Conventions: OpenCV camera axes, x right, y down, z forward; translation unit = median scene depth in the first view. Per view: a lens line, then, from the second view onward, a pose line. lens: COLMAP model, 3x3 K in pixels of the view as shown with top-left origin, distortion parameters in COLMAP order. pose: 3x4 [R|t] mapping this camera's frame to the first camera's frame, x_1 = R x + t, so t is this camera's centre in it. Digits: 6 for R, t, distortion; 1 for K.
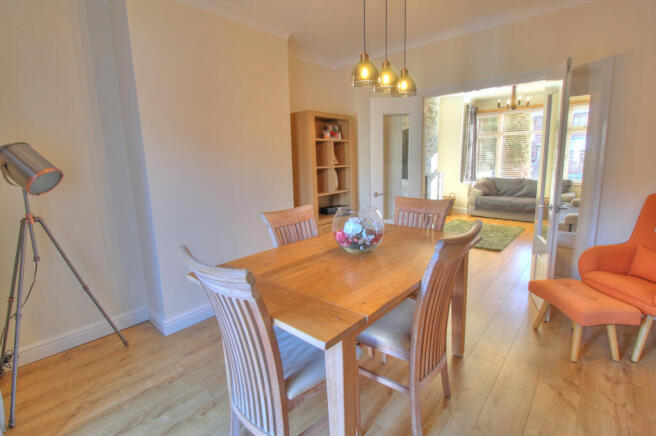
lens RADIAL K [[300.2, 0, 328.9], [0, 300.2, 212.1], [0, 0, 1]] dist [-0.001602, -0.000314]
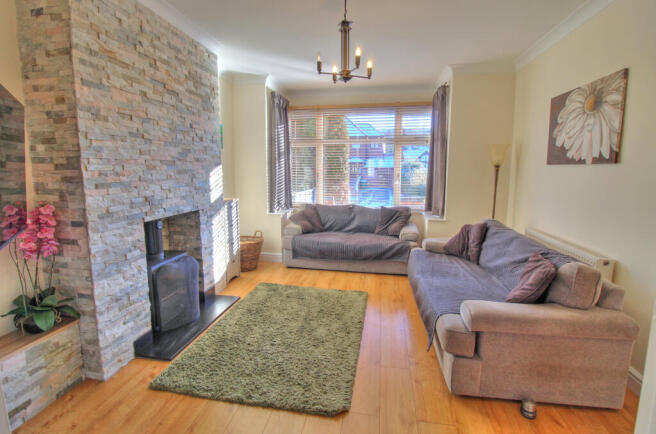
lens RADIAL K [[311.6, 0, 328.2], [0, 311.6, 205.5], [0, 0, 1]] dist [-0.000004, -0.006707]
pose [[0.852883, -0.031484, 0.521152, 0.208750], [0.065305, 0.996774, -0.046657, -0.078145], [-0.518002, 0.073827, 0.852188, 0.389254]]
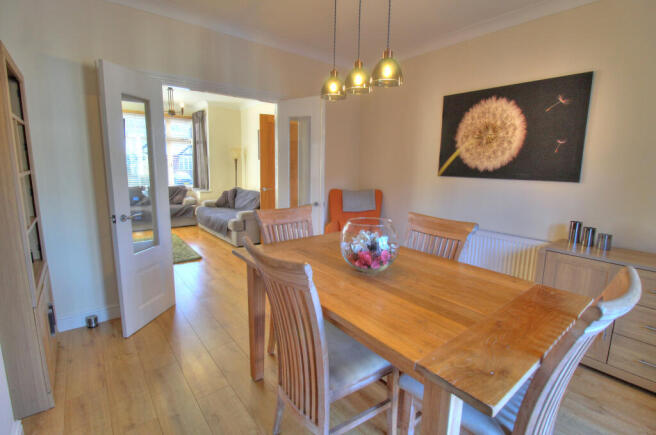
lens RADIAL K [[300.2, 0, 328.9], [0, 300.2, 211.6], [0, 0, 1]] dist [-0.001602, -0.000314]
pose [[0.165423, -0.118121, 0.979123, -0.192564], [0.144152, 0.985035, 0.094479, -0.034118], [-0.975631, 0.125513, 0.179975, 0.238006]]
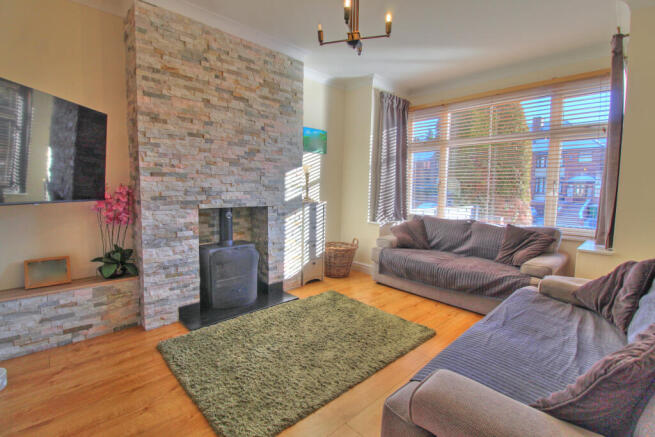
lens RADIAL K [[308.1, 0, 323.5], [0, 308.1, 209.6], [0, 0, 1]] dist [-0.000772, -0.000571]
pose [[0.994831, 0.052557, -0.086891, 0.410035], [-0.061093, 0.993241, -0.098694, -0.058173], [0.081116, 0.103492, 0.991317, 0.404078]]
